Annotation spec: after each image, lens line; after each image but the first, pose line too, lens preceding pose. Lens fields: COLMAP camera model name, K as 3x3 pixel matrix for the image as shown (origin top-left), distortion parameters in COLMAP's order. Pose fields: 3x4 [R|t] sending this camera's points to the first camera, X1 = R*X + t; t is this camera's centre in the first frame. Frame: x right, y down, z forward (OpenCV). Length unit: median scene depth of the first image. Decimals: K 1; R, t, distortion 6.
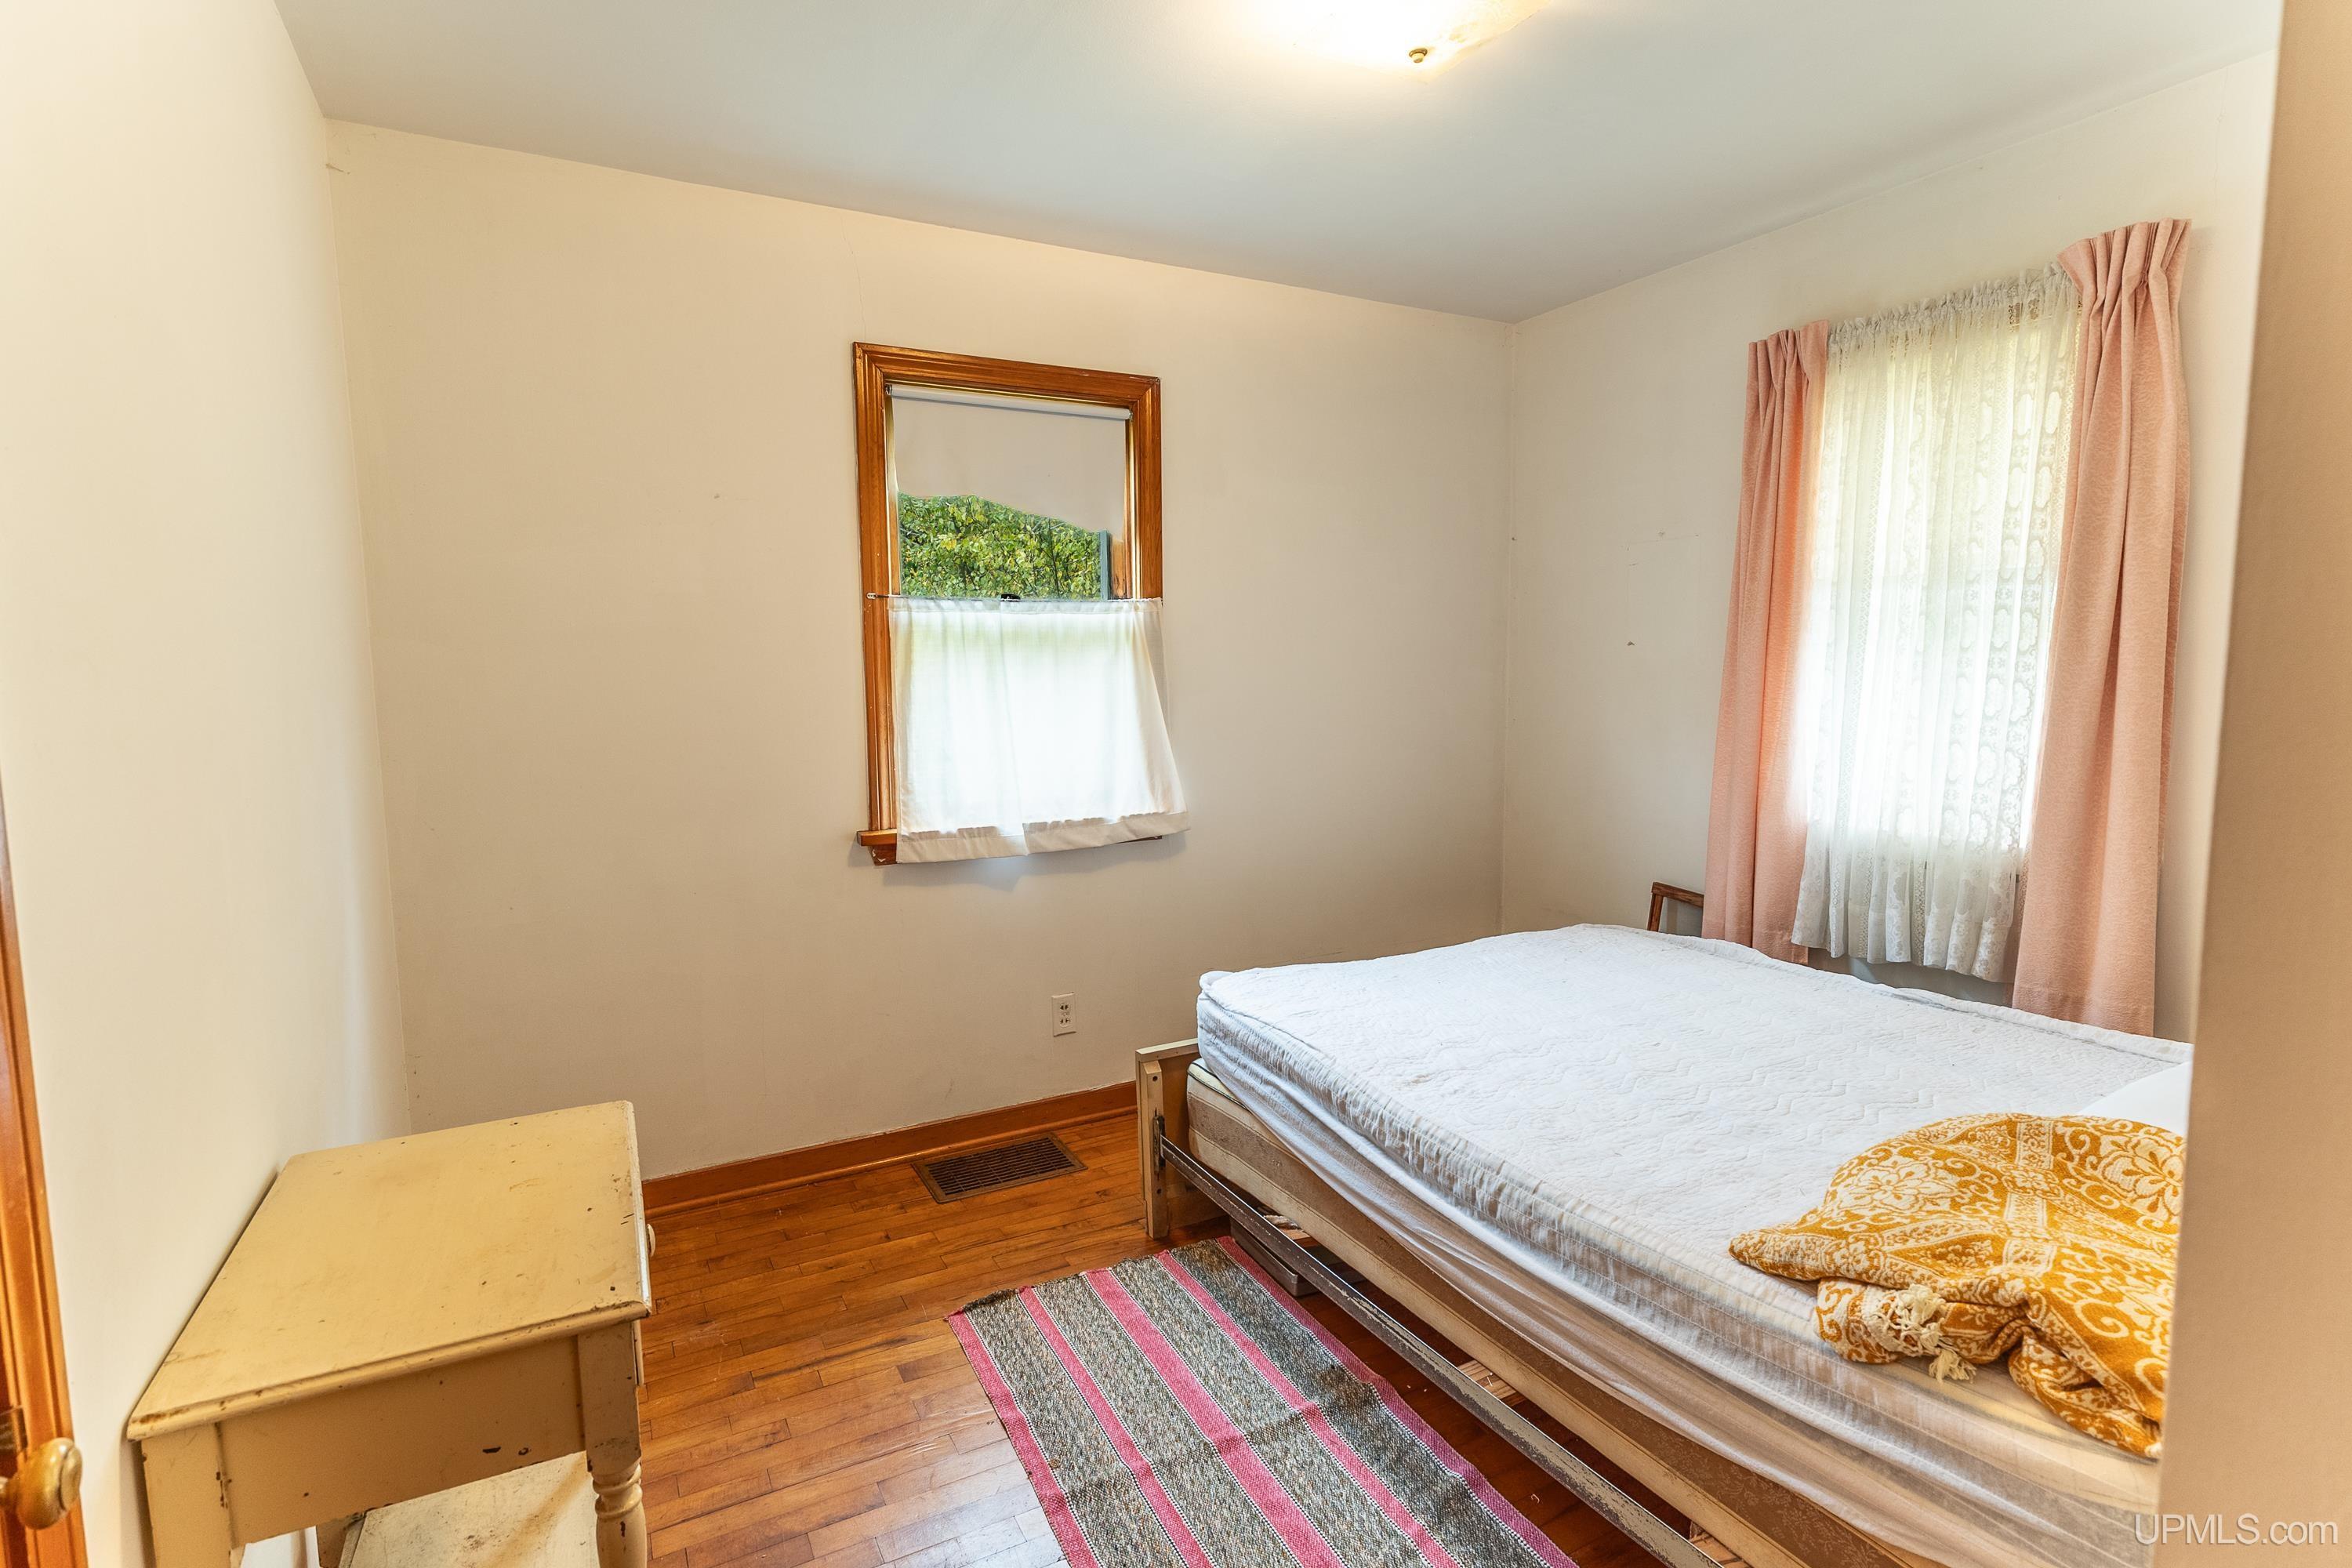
lens RADIAL K [[1075.9, 0, 1178.0], [0, 1075.9, 791.9], [0, 0, 1]] dist [0.007911, -0.001636]
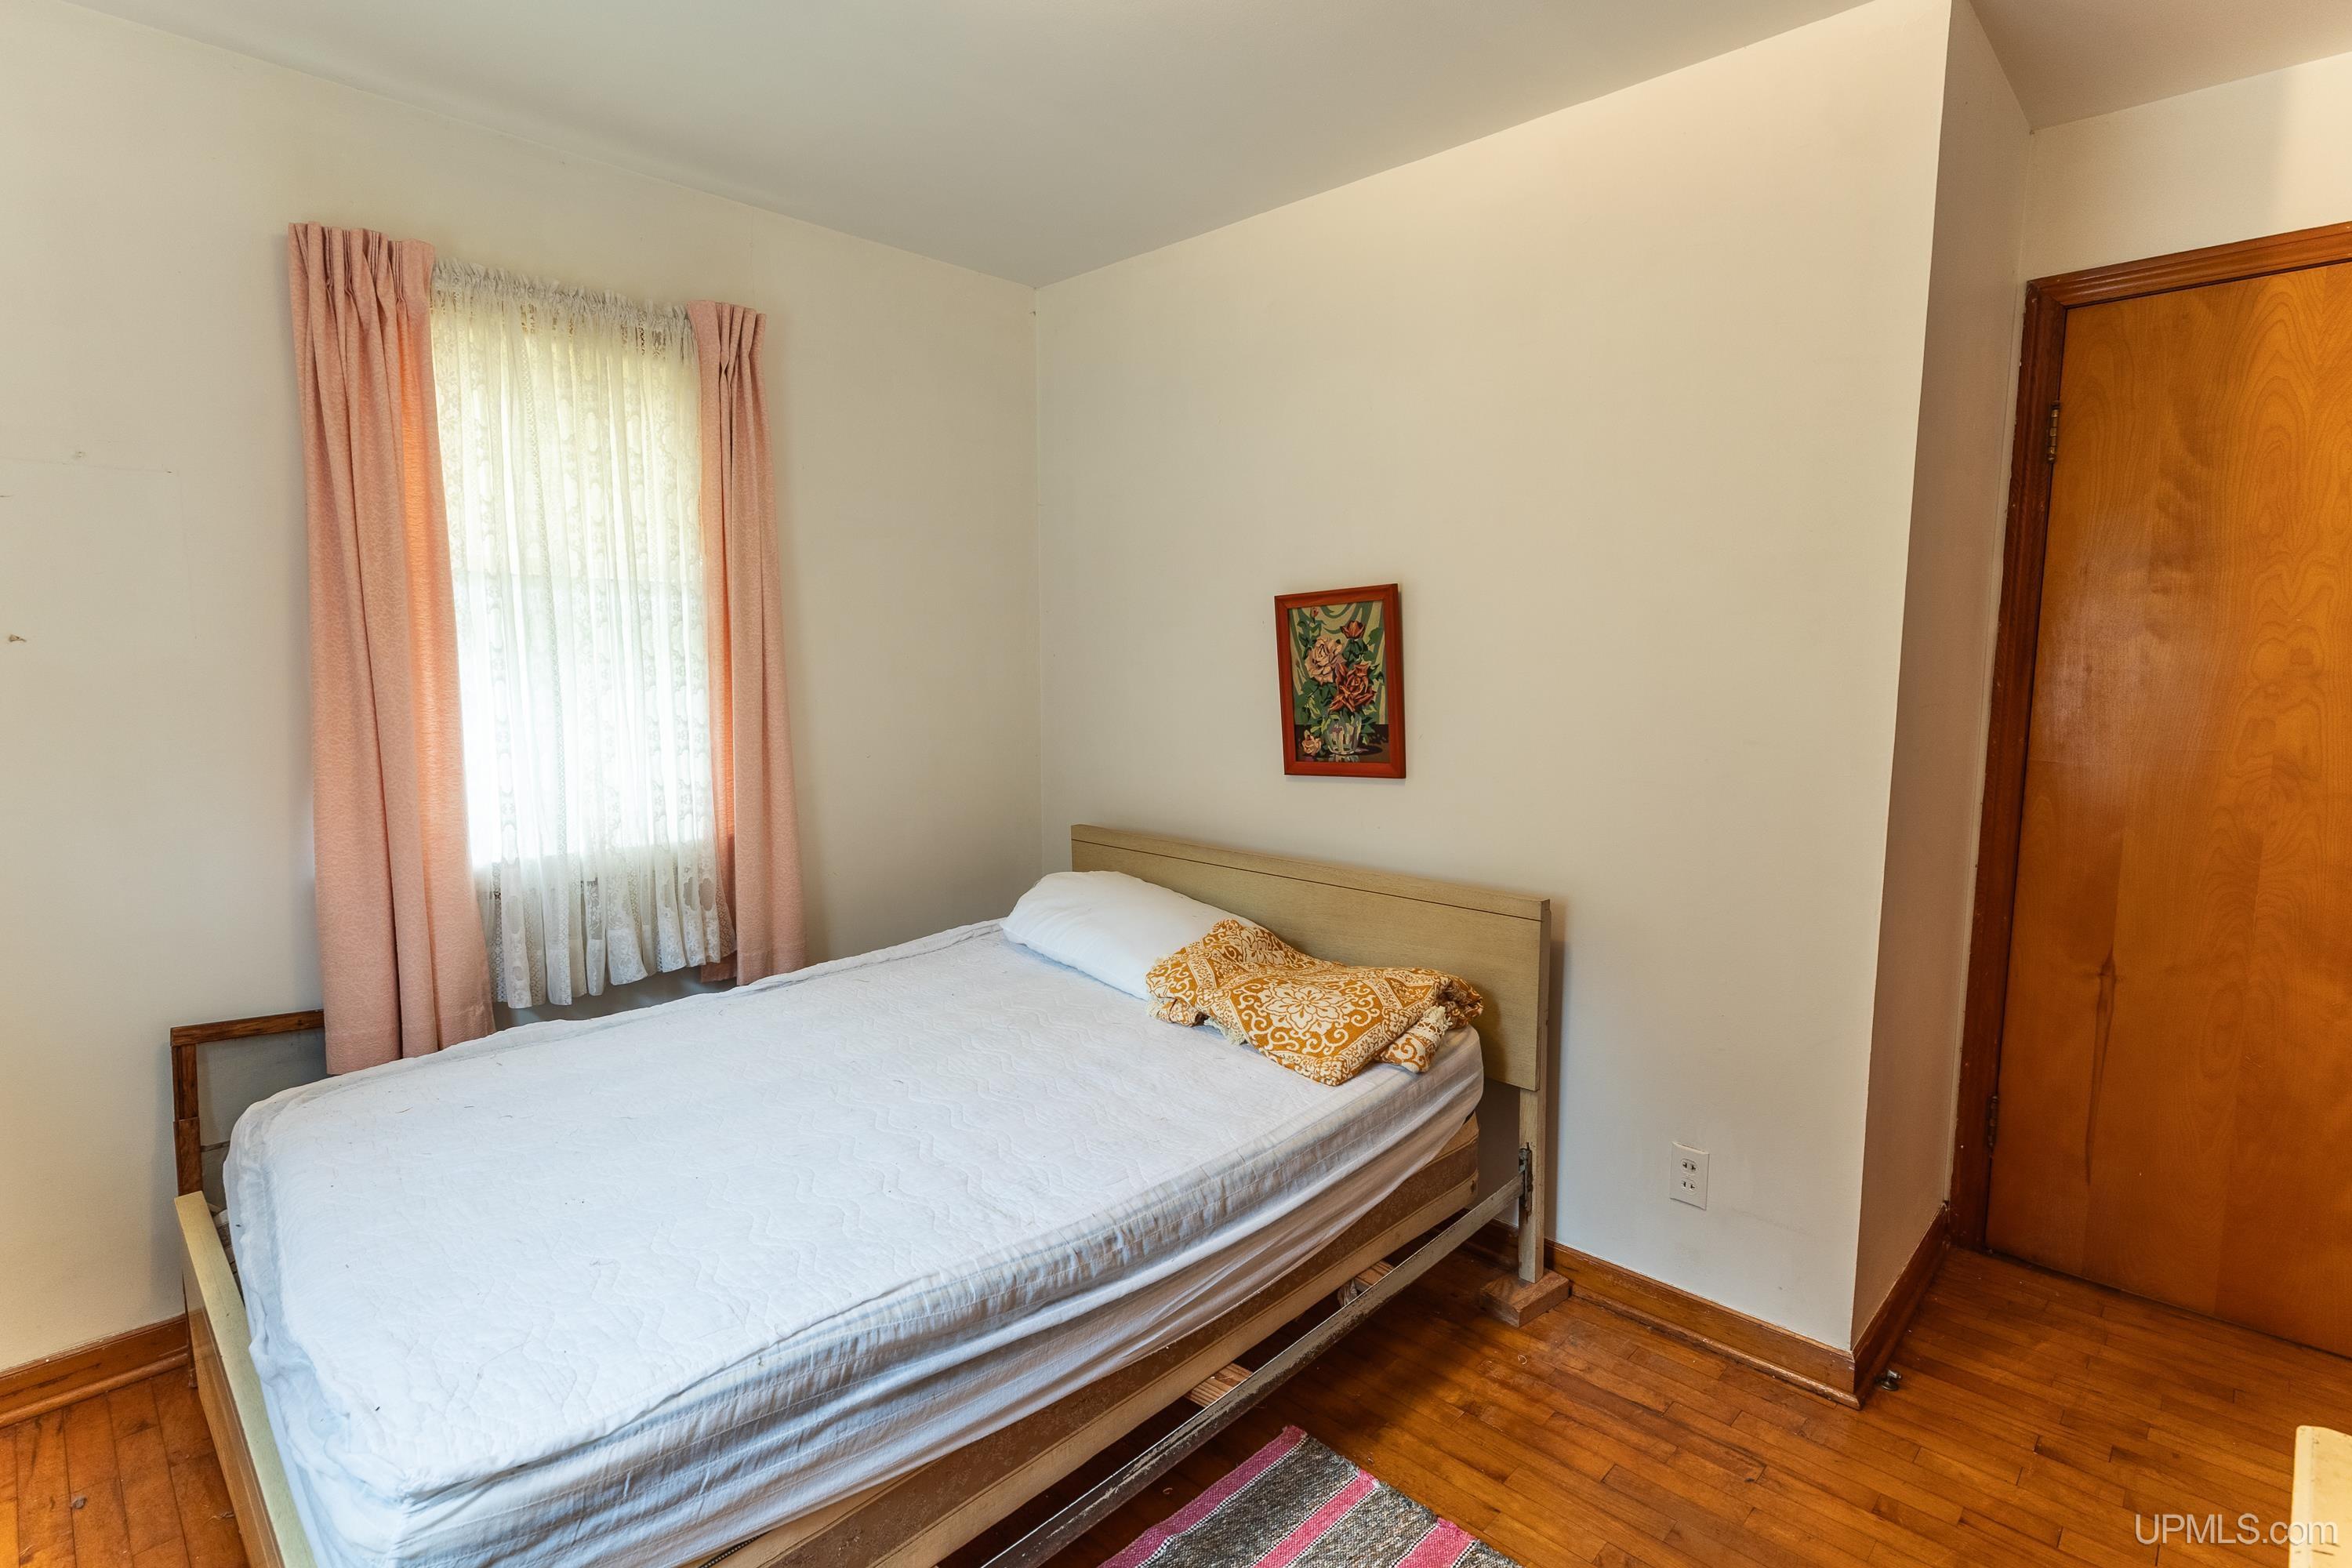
lens RADIAL K [[1136.5, 0, 1177.0], [0, 1136.5, 770.0], [0, 0, 1]] dist [0.012605, 0.000176]
pose [[-0.276332, -0.092284, 0.956621, -0.572412], [0.118220, 0.984556, 0.129128, -0.137328], [-0.953763, 0.148774, -0.261154, 1.056969]]
